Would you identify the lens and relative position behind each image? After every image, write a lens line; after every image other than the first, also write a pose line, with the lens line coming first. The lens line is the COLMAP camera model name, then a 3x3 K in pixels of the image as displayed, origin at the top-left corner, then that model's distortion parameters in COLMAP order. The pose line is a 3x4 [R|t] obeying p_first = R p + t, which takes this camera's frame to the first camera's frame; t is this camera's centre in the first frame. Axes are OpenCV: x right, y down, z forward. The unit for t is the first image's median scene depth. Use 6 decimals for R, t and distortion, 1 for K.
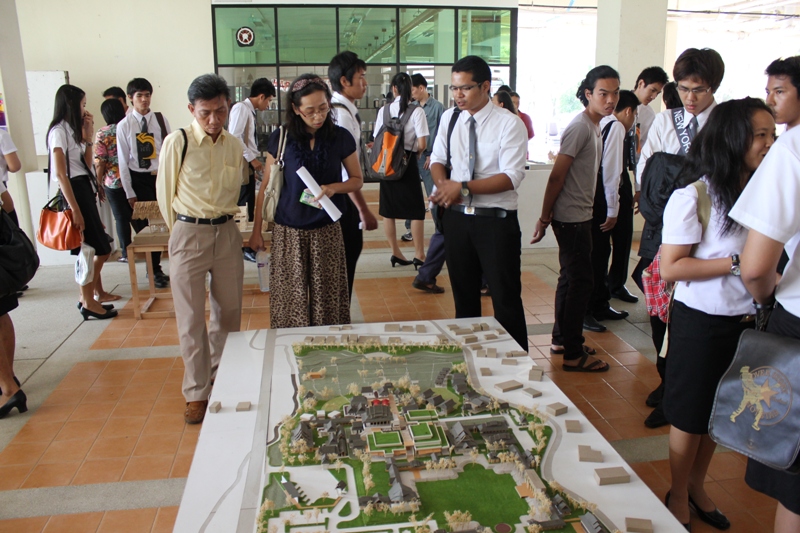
lens RADIAL K [[668.9, 0, 363.8], [0, 668.9, 268.3], [0, 0, 1]] dist [-0.144144, 0.124758]
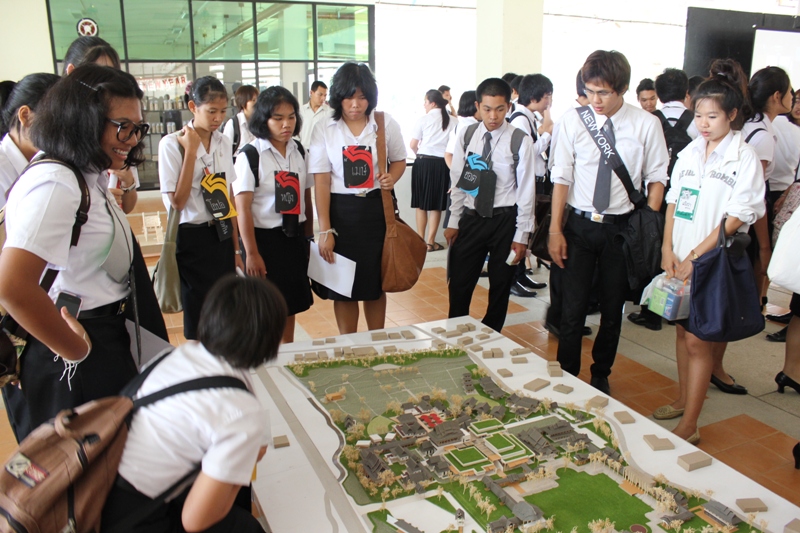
lens RADIAL K [[668.9, 0, 363.8], [0, 668.9, 268.3], [0, 0, 1]] dist [-0.144144, 0.124758]
pose [[0.960489, -0.065289, 0.270550, -0.289069], [0.063911, 0.997859, 0.013910, -0.029025], [-0.270879, 0.003931, 0.962605, 0.103456]]
